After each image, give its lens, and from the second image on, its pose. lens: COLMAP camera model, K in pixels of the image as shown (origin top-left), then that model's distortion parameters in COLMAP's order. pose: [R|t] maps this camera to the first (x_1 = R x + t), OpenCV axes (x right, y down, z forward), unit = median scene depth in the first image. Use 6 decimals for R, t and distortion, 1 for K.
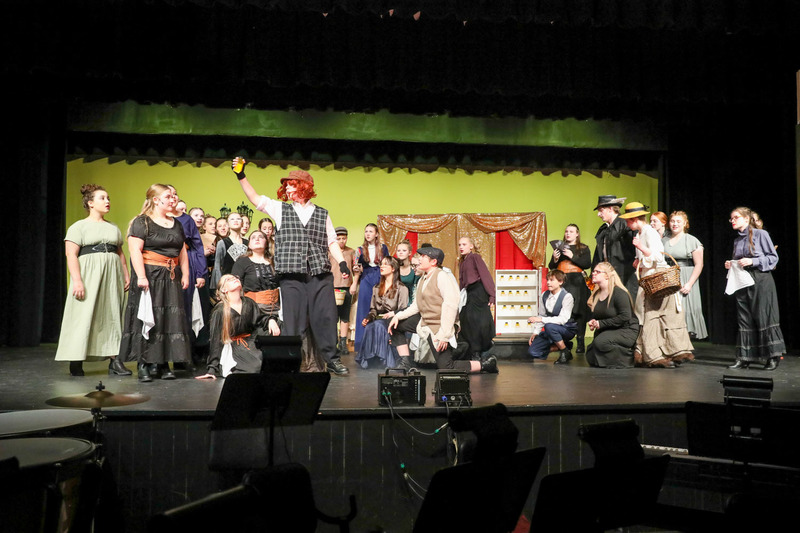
lens RADIAL K [[697.0, 0, 400.0], [0, 697.0, 266.5], [0, 0, 1]] dist [0.003001, 0.001831]
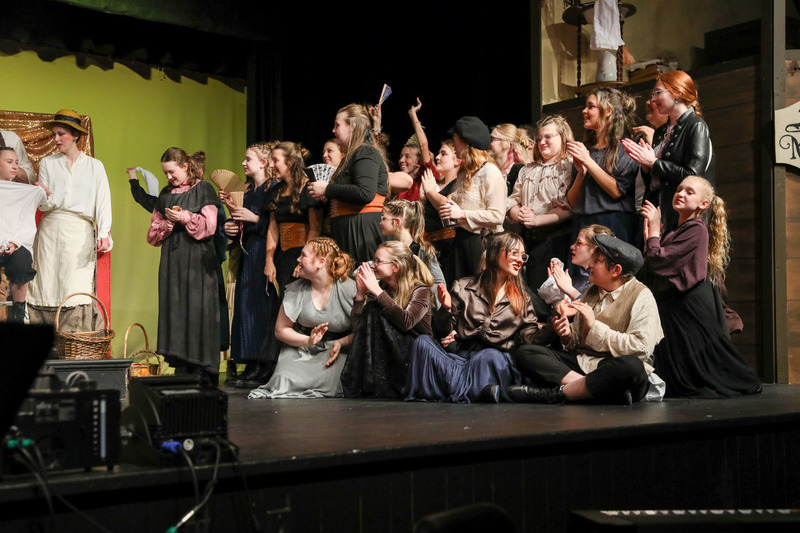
lens RADIAL K [[1127.8, 0, 400.0], [0, 1127.8, 266.5], [0, 0, 1]] dist [0.028685, 0.071605]
pose [[0.800554, 0.033529, 0.598322, -0.081825], [-0.020724, 0.999385, -0.028274, 0.041968], [-0.598902, 0.010235, 0.800757, 0.171243]]
